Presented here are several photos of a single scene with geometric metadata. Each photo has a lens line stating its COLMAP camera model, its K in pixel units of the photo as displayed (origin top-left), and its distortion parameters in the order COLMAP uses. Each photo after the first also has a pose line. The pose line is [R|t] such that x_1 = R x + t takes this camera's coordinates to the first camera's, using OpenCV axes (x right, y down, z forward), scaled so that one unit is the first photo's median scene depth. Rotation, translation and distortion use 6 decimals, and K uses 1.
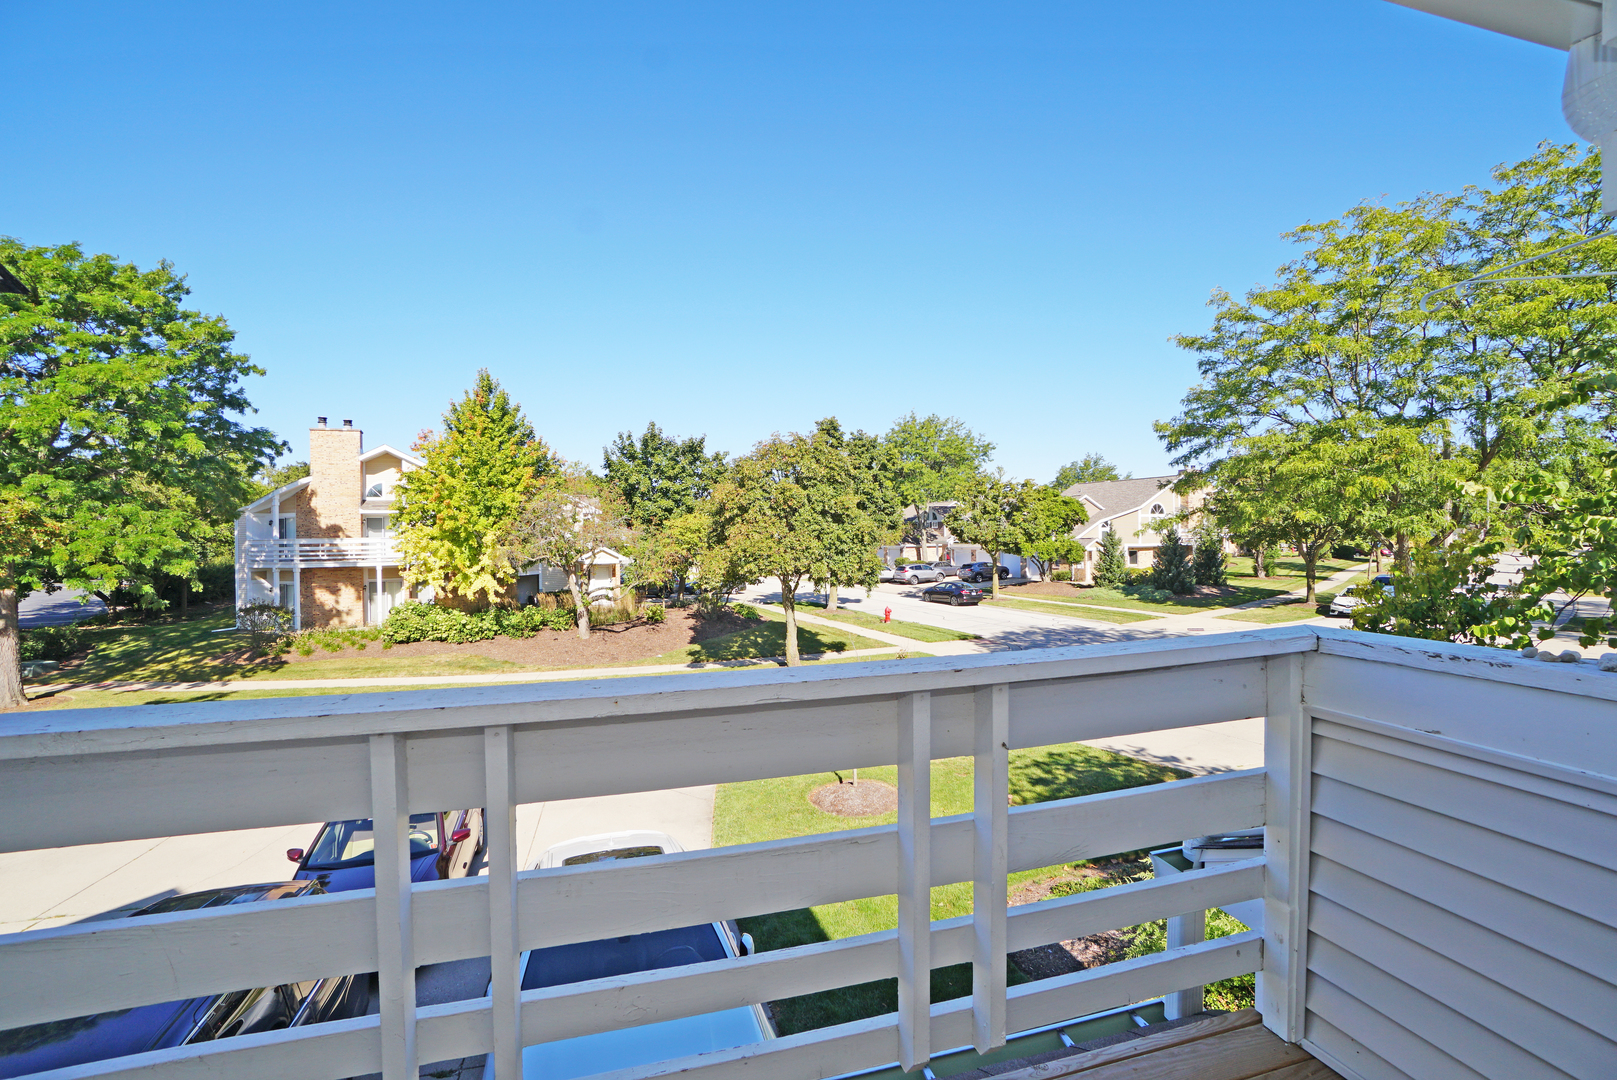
lens RADIAL K [[726.4, 0, 796.6], [0, 726.4, 546.4], [0, 0, 1]] dist [-0.032889, 0.002892]
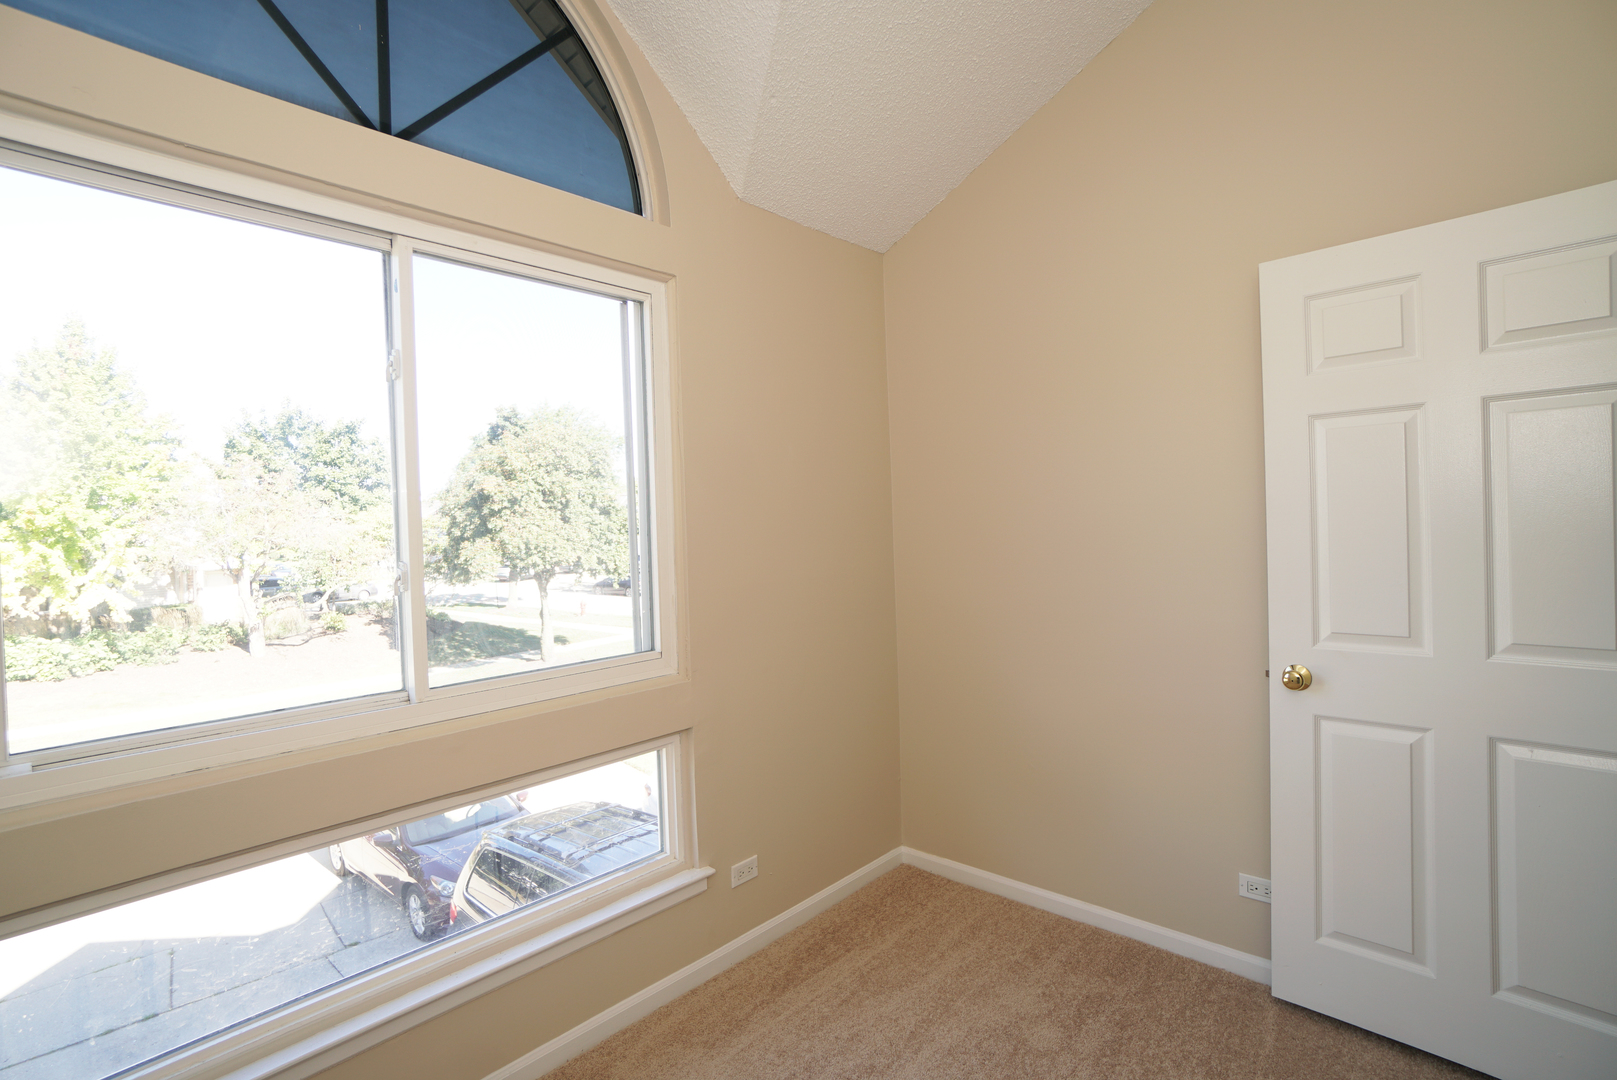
lens RADIAL K [[764.7, 0, 803.2], [0, 764.7, 540.0], [0, 0, 1]] dist [-0.016379, 0.001017]
pose [[0.854037, -0.021455, 0.519769, -0.270549], [0.021779, 0.999748, 0.005481, 0.003822], [-0.519756, 0.006639, 0.854289, -0.088026]]
